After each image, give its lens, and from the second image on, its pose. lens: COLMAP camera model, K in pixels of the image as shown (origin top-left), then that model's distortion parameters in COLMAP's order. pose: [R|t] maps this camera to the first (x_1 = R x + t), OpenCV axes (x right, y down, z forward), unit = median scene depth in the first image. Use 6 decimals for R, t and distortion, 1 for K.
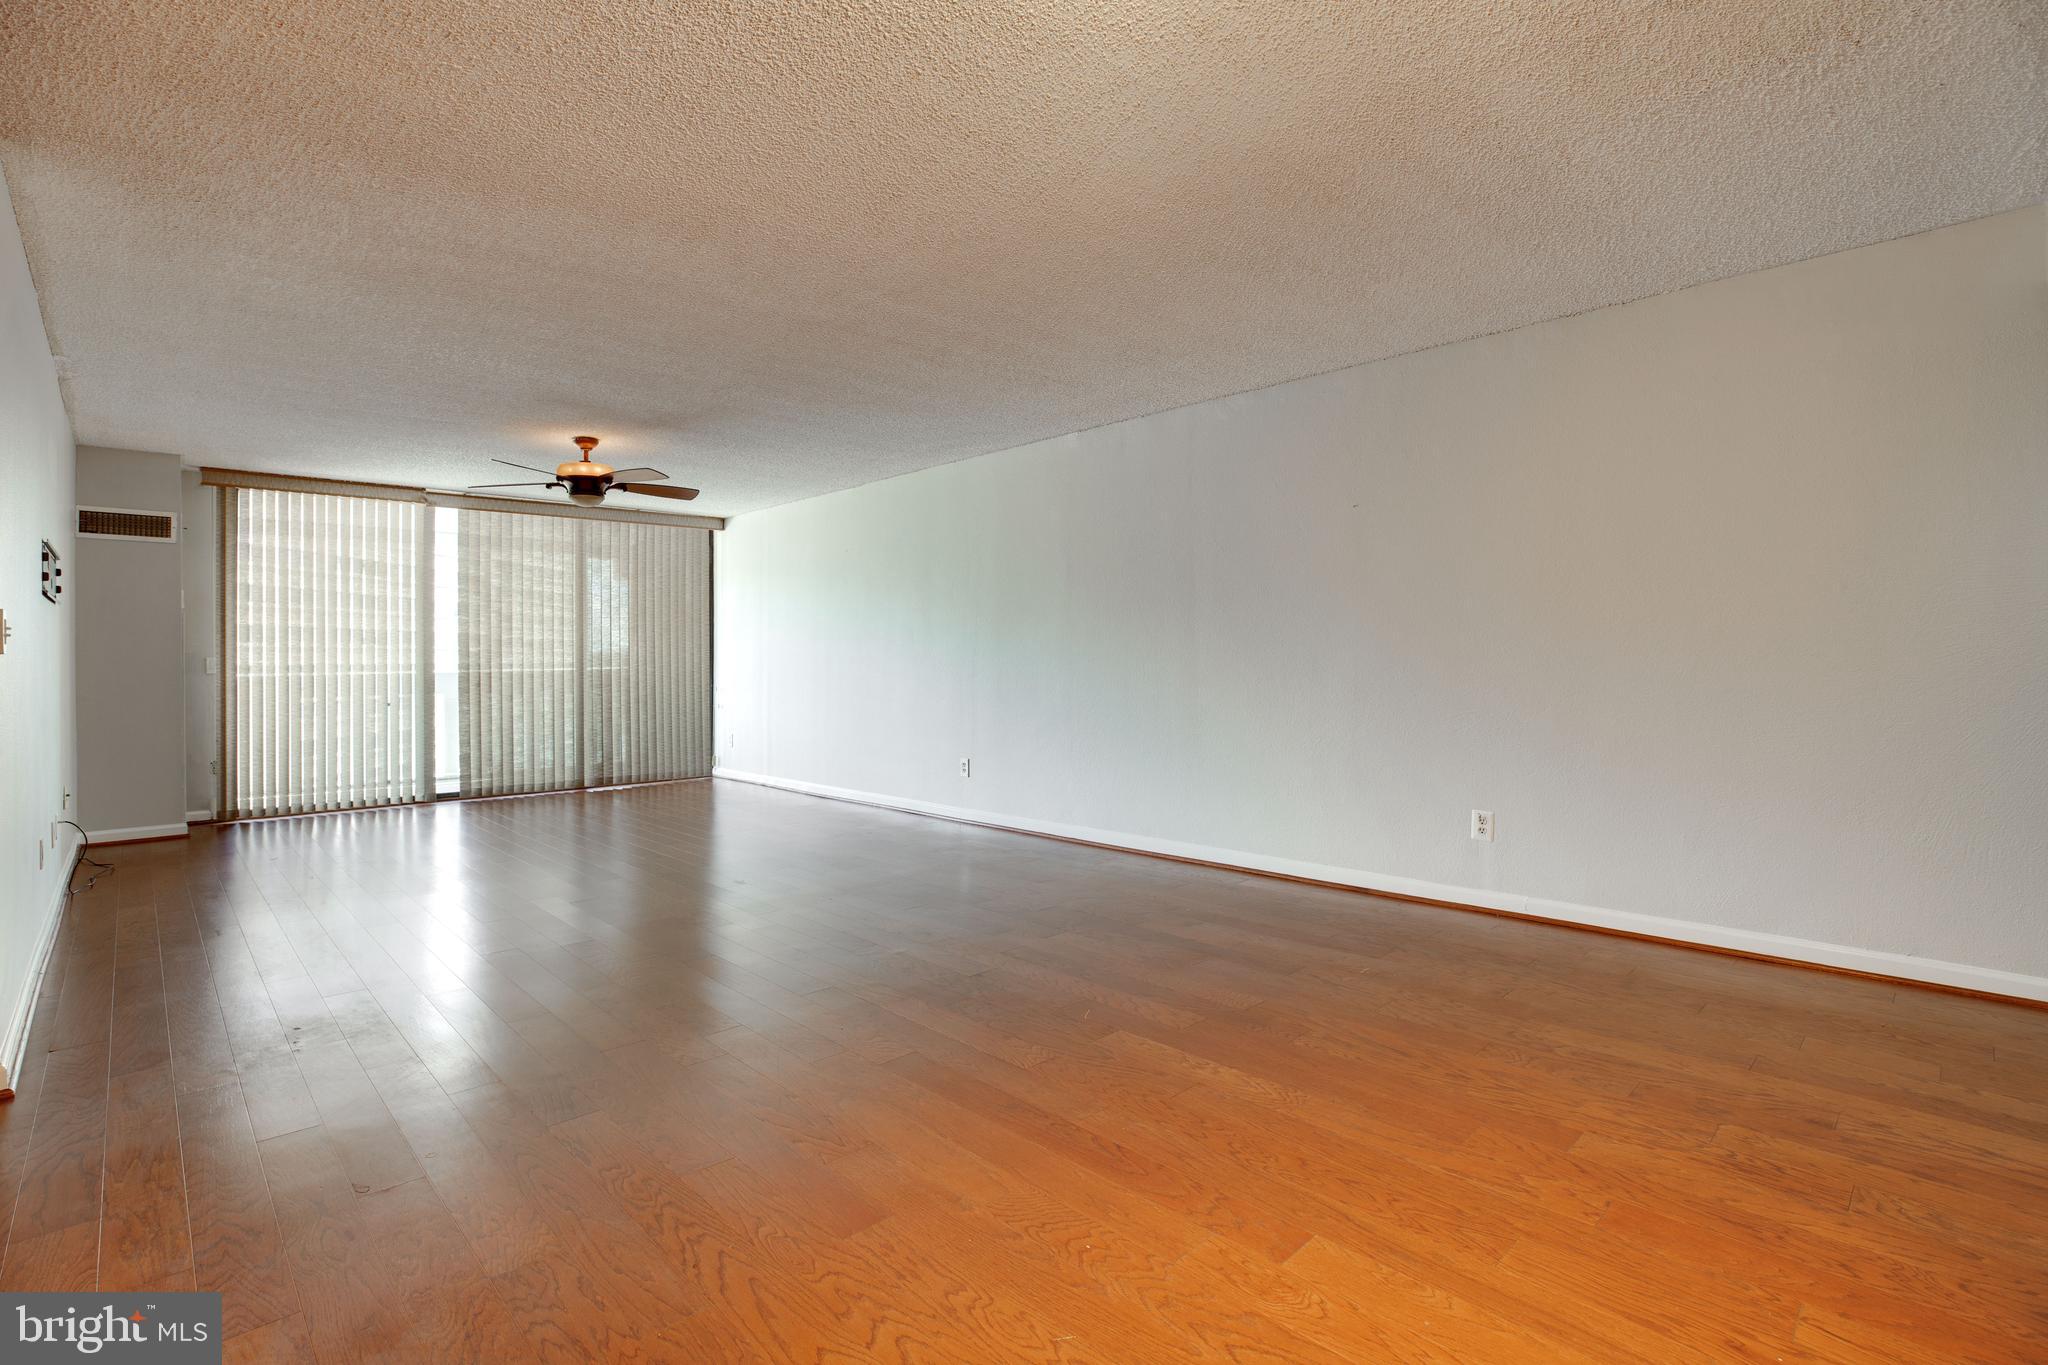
lens RADIAL K [[943.1, 0, 1019.1], [0, 943.1, 665.1], [0, 0, 1]] dist [-0.046841, 0.011948]
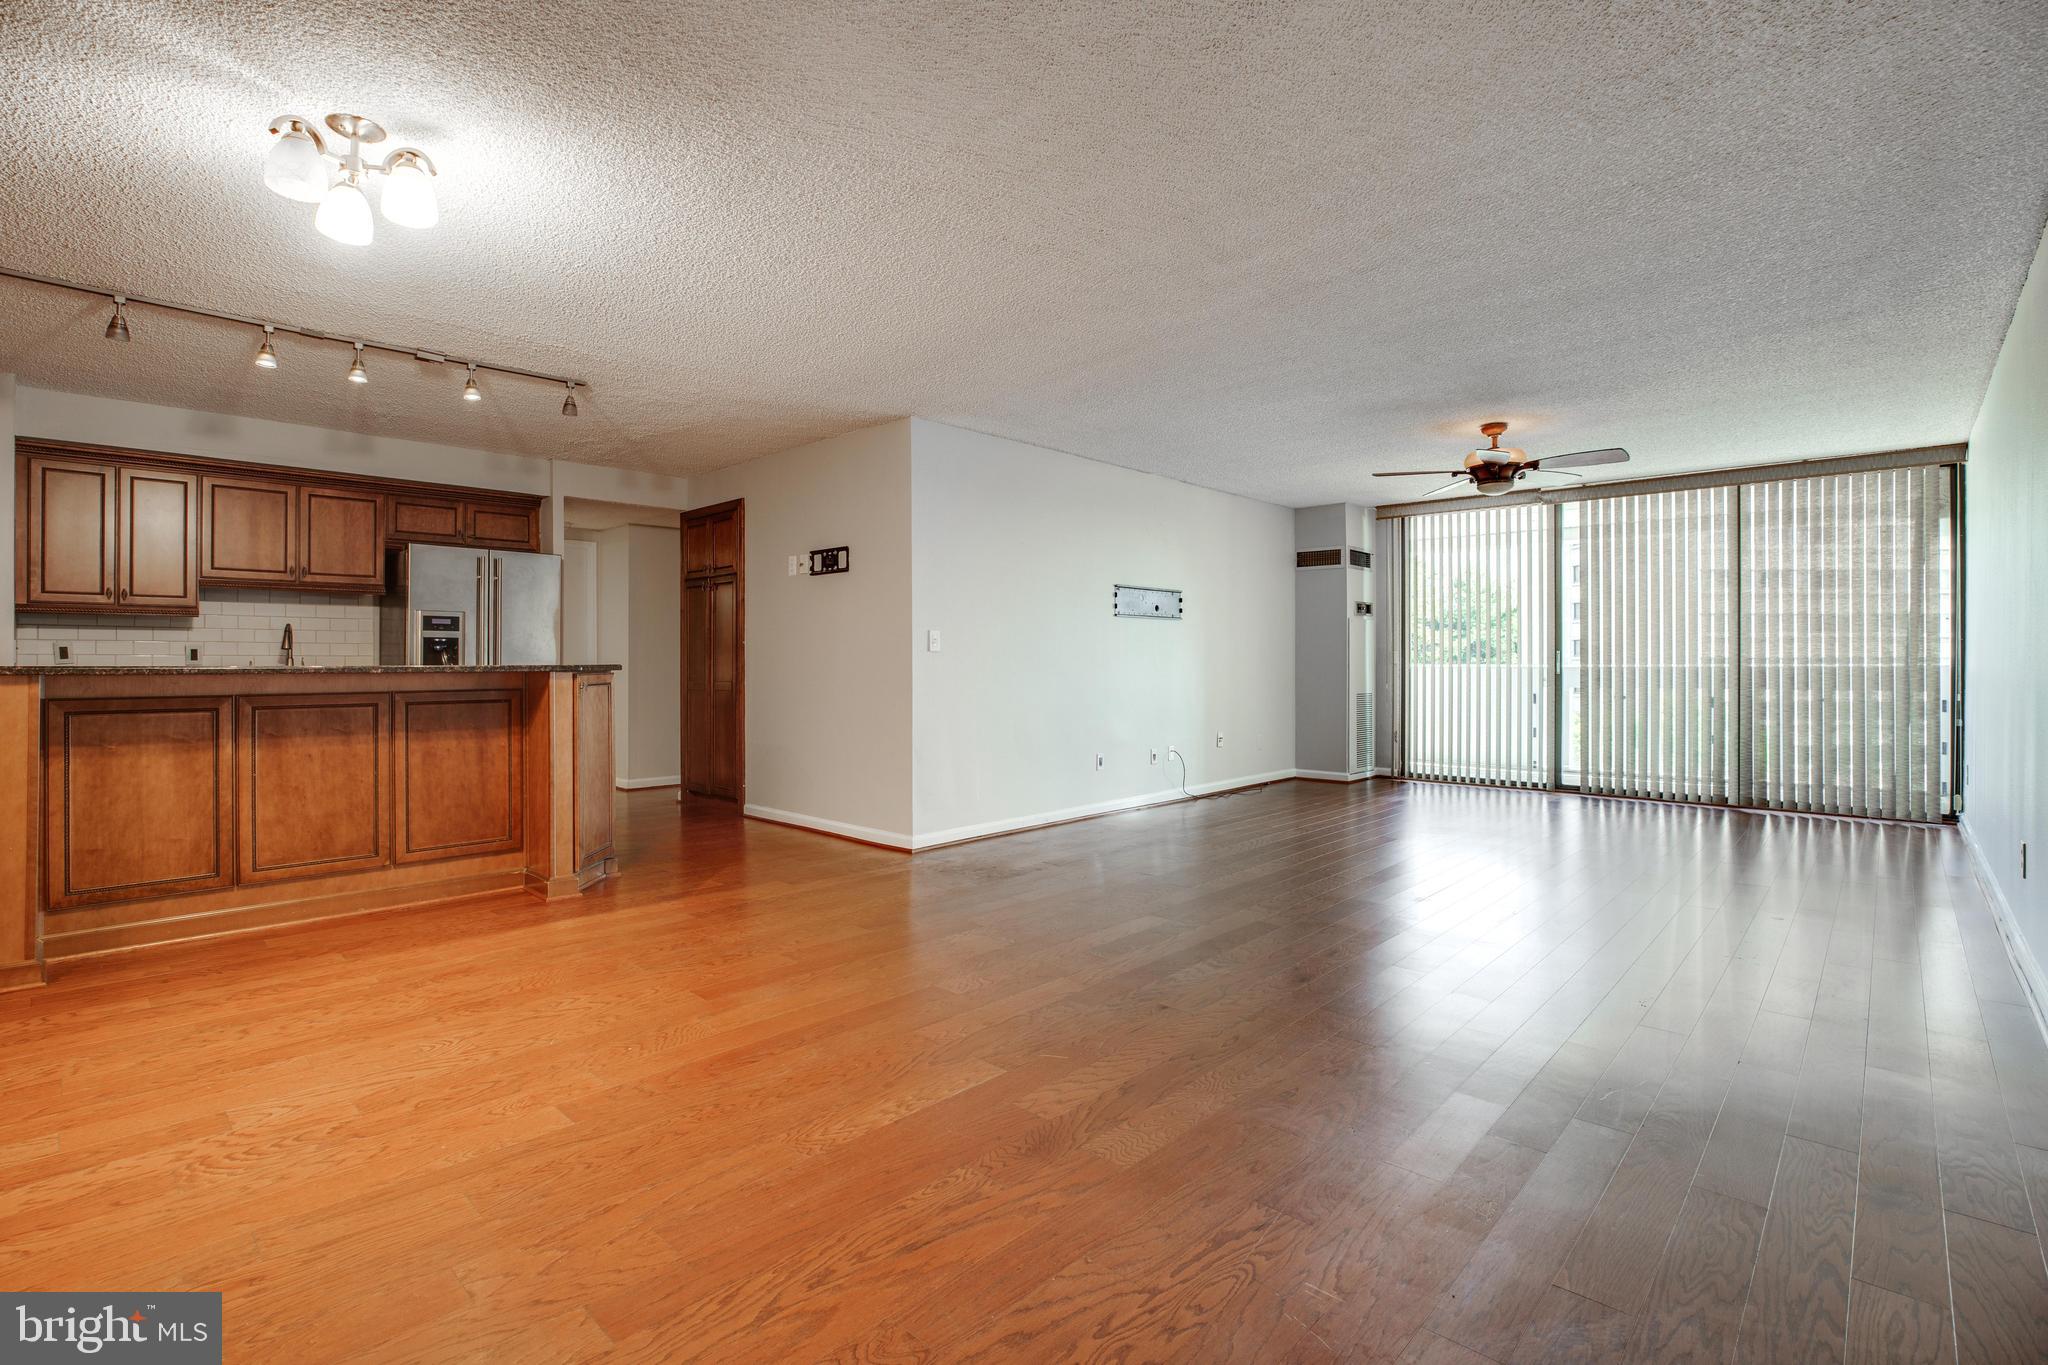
lens RADIAL K [[943.1, 0, 1019.1], [0, 943.1, 665.1], [0, 0, 1]] dist [-0.046841, 0.011948]
pose [[0.054723, 0.013889, -0.998405, 0.869953], [-0.004651, 0.999896, 0.013655, -0.009207], [0.998491, 0.003897, 0.054782, 0.838840]]
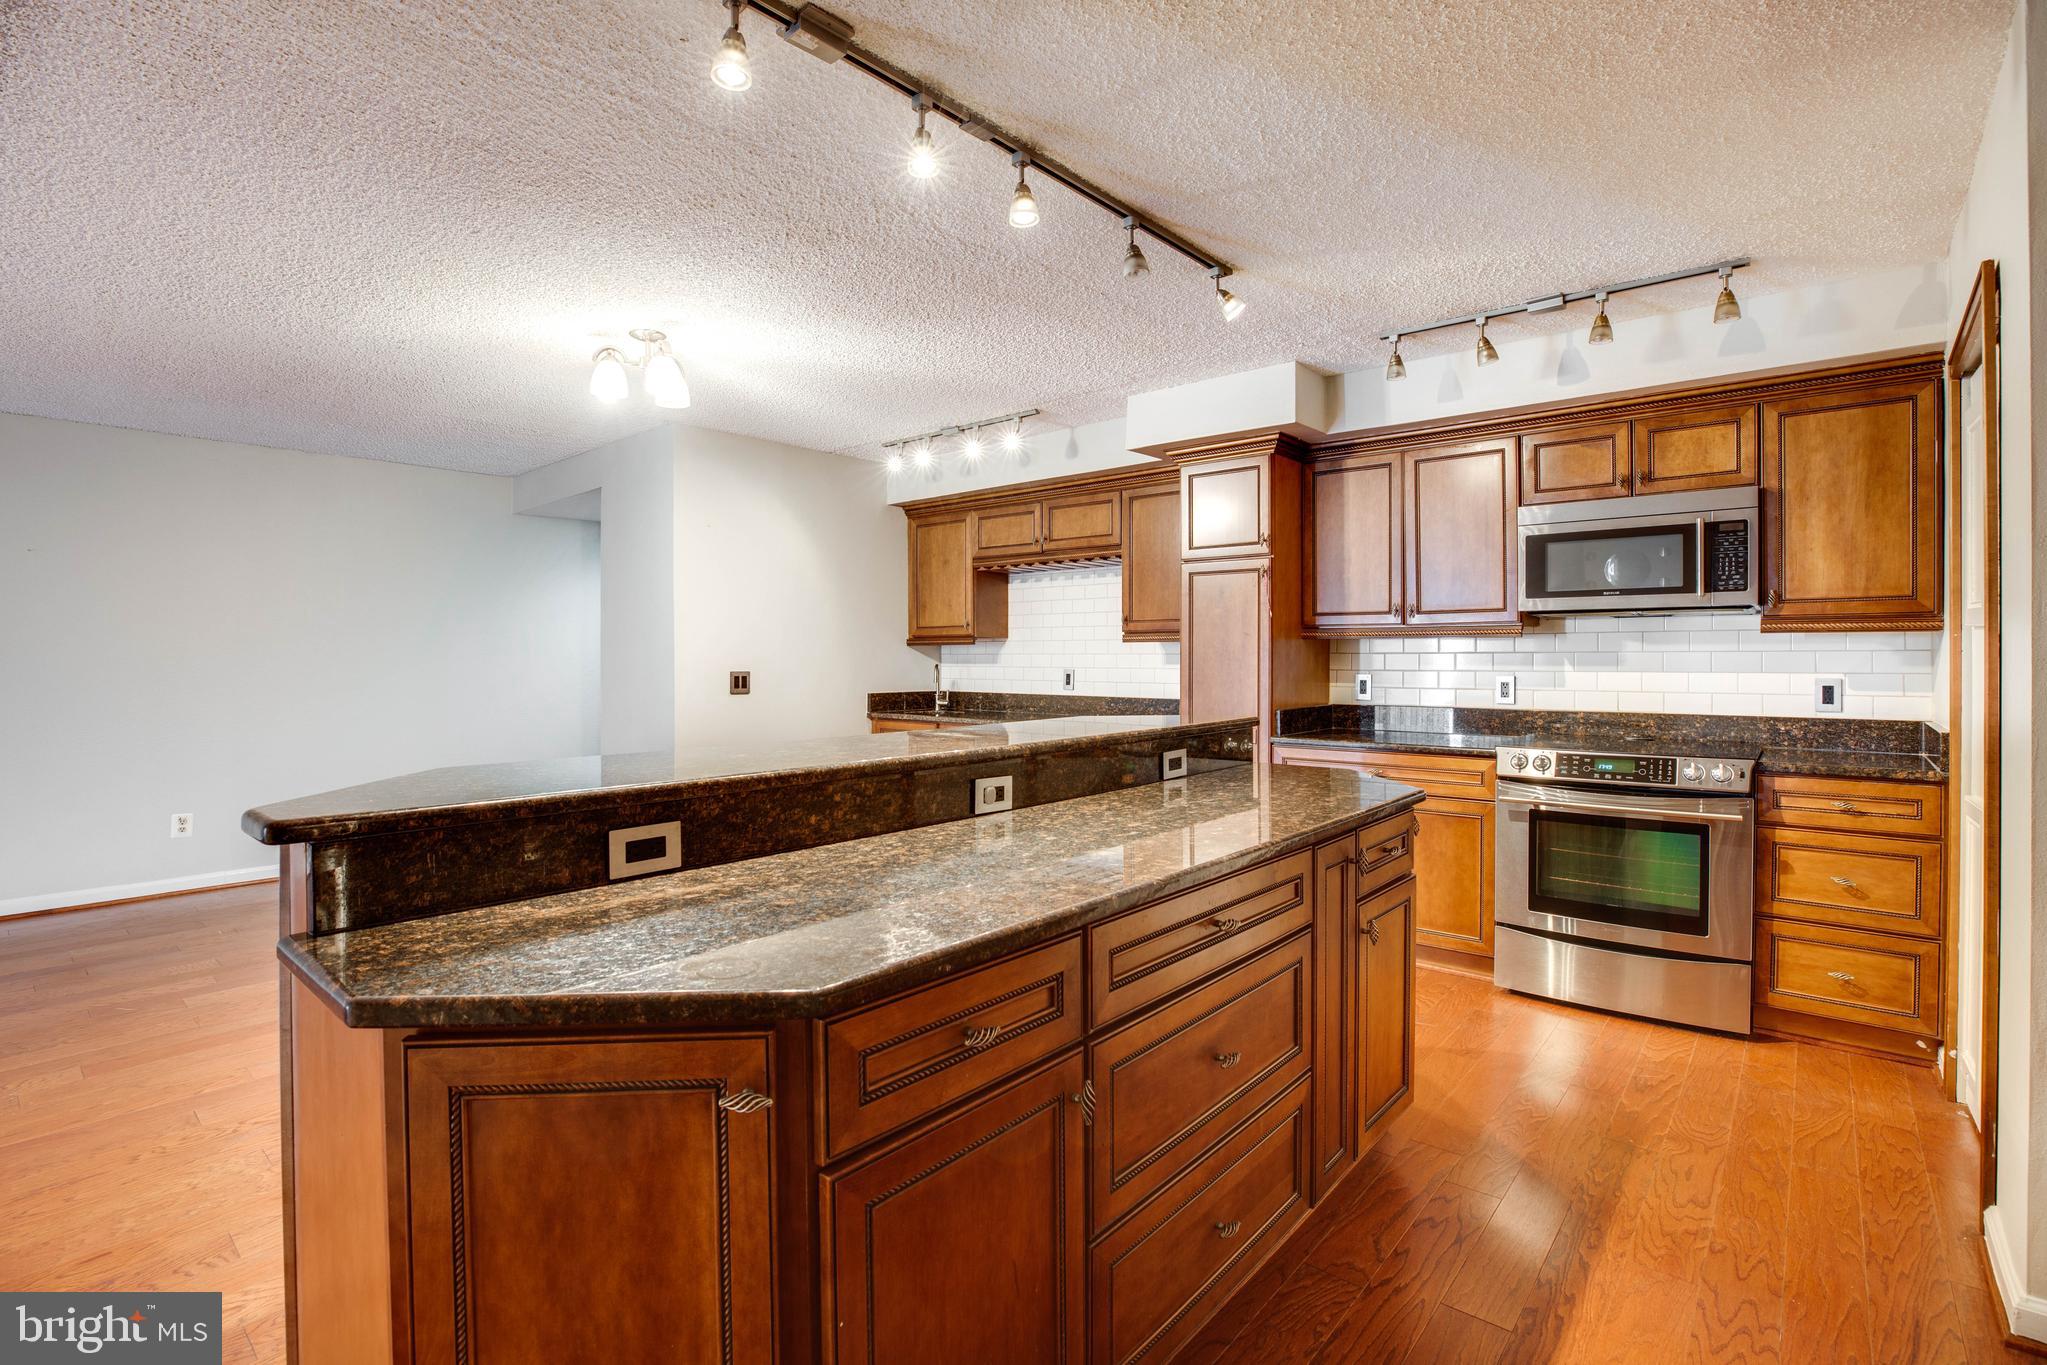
lens RADIAL K [[952.3, 0, 1013.1], [0, 952.3, 662.8], [0, 0, 1]] dist [-0.047587, 0.013446]
pose [[-0.092191, 0.003719, 0.995734, -1.071057], [0.007353, 0.999968, -0.003054, -0.044012], [-0.995714, 0.007040, -0.092216, 0.002241]]
